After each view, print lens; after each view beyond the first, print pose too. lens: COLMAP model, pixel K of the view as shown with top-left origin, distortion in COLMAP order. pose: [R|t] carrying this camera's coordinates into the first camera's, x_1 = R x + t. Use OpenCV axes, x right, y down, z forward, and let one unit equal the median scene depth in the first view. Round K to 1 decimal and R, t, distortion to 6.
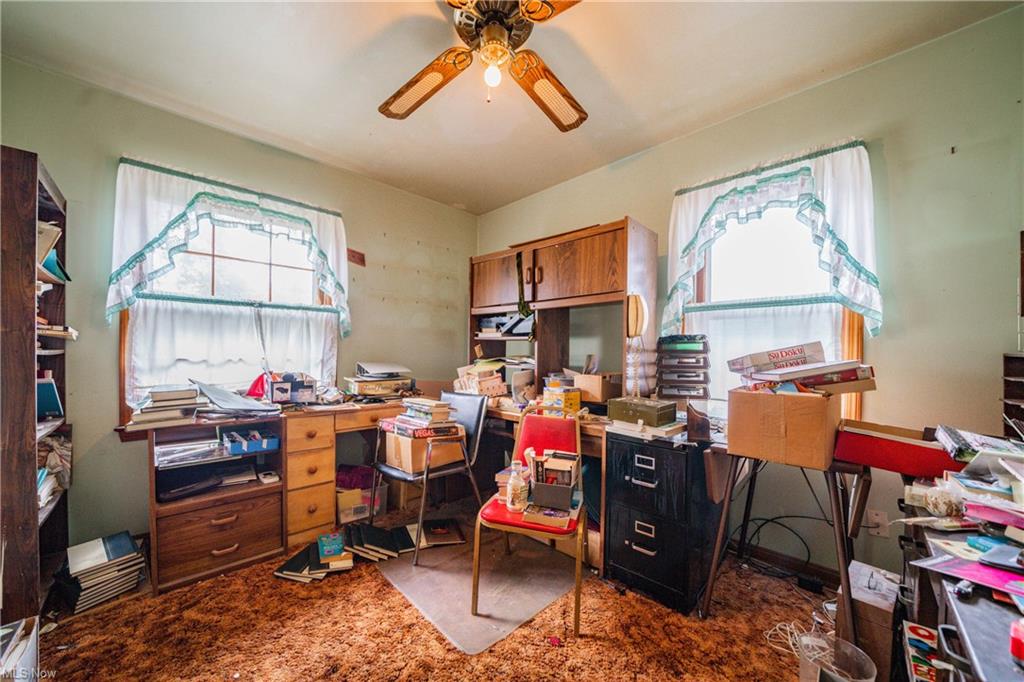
lens RADIAL K [[371.6, 0, 497.3], [0, 371.6, 356.7], [0, 0, 1]] dist [-0.022819, 0.000172]
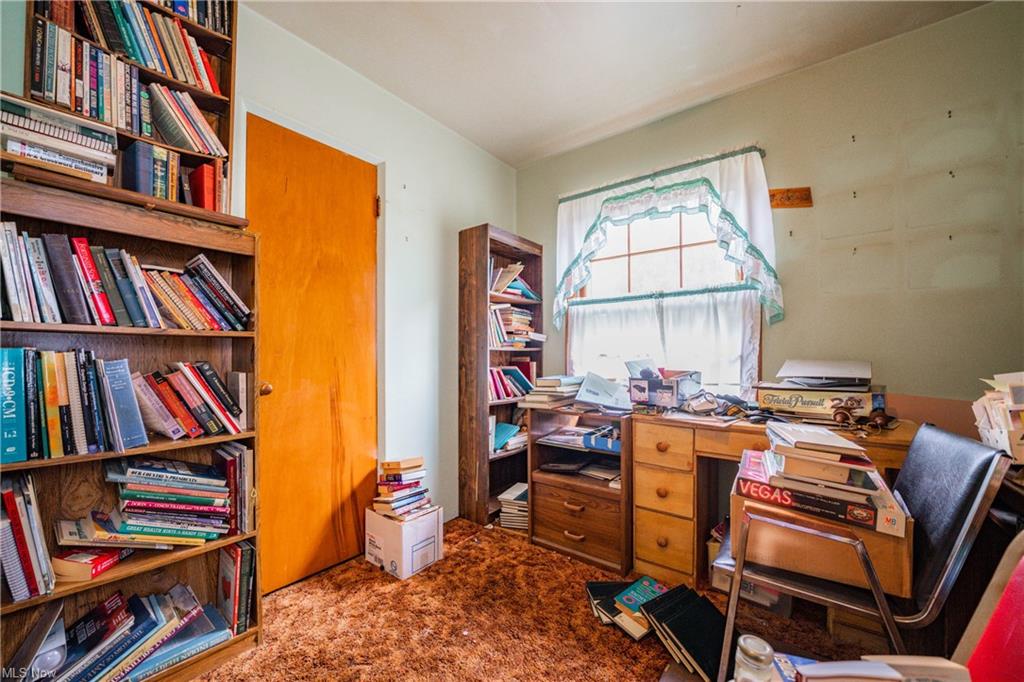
lens RADIAL K [[382.0, 0, 505.2], [0, 382.0, 355.2], [0, 0, 1]] dist [-0.023971, 0.000082]
pose [[0.147080, -0.008743, -0.989086, 0.253041], [-0.009925, 0.999898, -0.010314, 0.024093], [0.989075, 0.011333, 0.146978, 0.537512]]
